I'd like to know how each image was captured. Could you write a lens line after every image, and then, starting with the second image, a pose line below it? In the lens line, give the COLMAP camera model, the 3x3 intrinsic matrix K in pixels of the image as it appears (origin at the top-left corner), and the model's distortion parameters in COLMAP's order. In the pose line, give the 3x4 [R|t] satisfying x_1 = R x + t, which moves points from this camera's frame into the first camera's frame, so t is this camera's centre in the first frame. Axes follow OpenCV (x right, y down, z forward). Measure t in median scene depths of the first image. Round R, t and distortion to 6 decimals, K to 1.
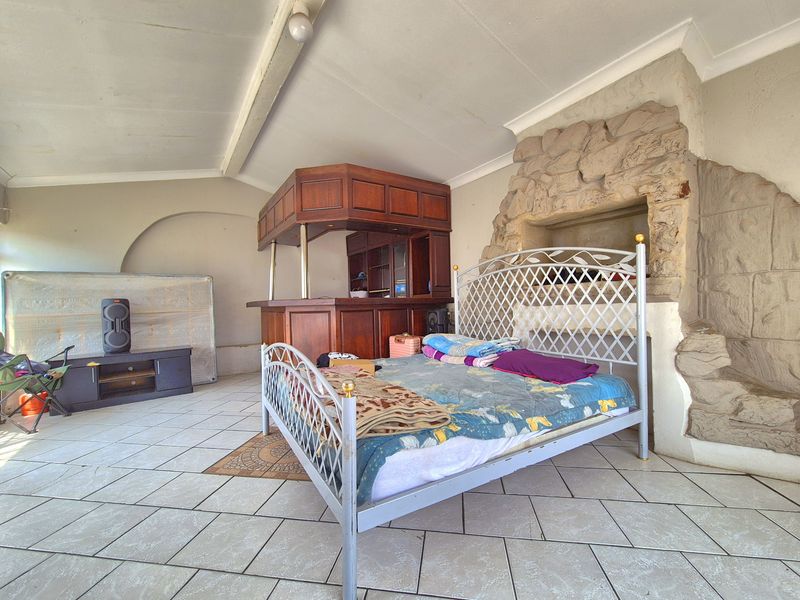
lens RADIAL K [[337.0, 0, 397.8], [0, 337.0, 307.6], [0, 0, 1]] dist [0.000089, 0.000019]
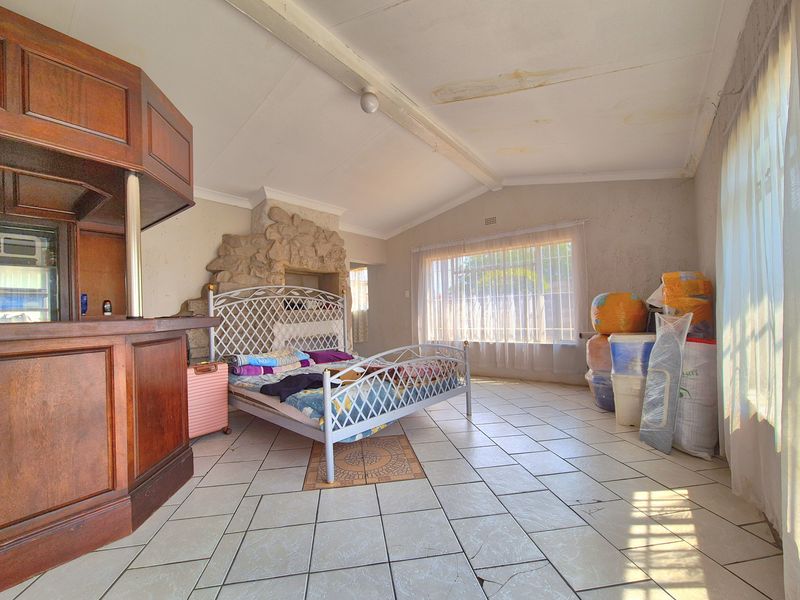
lens RADIAL K [[337.0, 0, 397.8], [0, 337.0, 307.6], [0, 0, 1]] dist [0.000089, 0.000019]
pose [[-0.328242, 0.047123, 0.943418, -1.218654], [0.050406, 0.998206, -0.032322, -0.003485], [-0.943248, 0.036945, -0.330028, 1.099219]]
